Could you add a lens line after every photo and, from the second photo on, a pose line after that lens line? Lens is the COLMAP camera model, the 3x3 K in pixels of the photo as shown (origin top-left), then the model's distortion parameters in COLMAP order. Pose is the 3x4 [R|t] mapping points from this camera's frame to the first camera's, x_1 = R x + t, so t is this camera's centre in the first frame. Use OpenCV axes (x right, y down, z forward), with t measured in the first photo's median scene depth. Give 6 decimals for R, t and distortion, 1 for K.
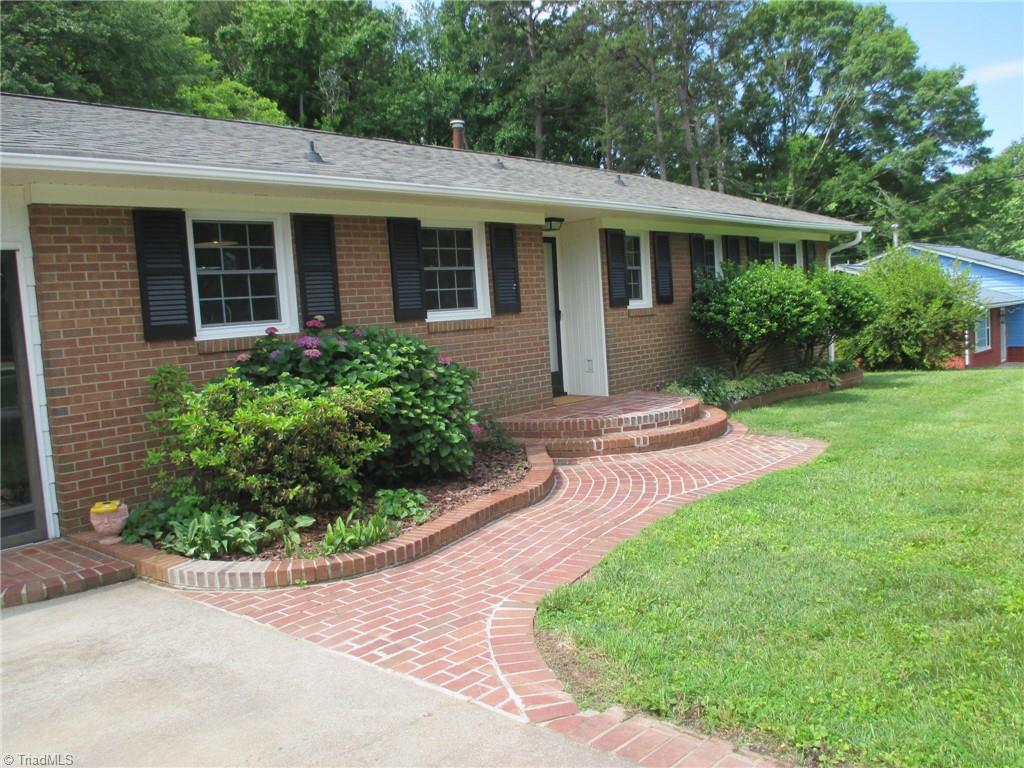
lens RADIAL K [[860.0, 0, 479.8], [0, 860.0, 371.4], [0, 0, 1]] dist [-0.036080, 0.028431]
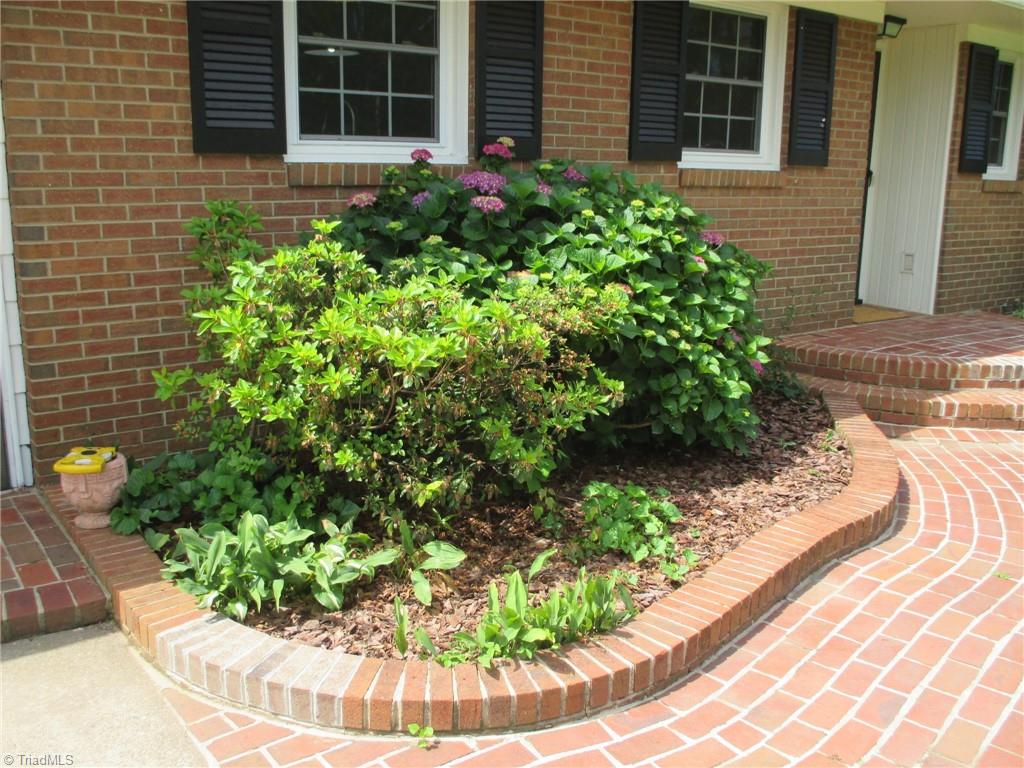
lens RADIAL K [[905.5, 0, 517.3], [0, 905.5, 381.9], [0, 0, 1]] dist [-0.041787, 0.001200]
pose [[0.984004, 0.122247, -0.129584, -0.094110], [-0.098495, 0.979439, 0.176063, -0.014108], [0.148442, -0.160483, 0.975813, 0.451992]]
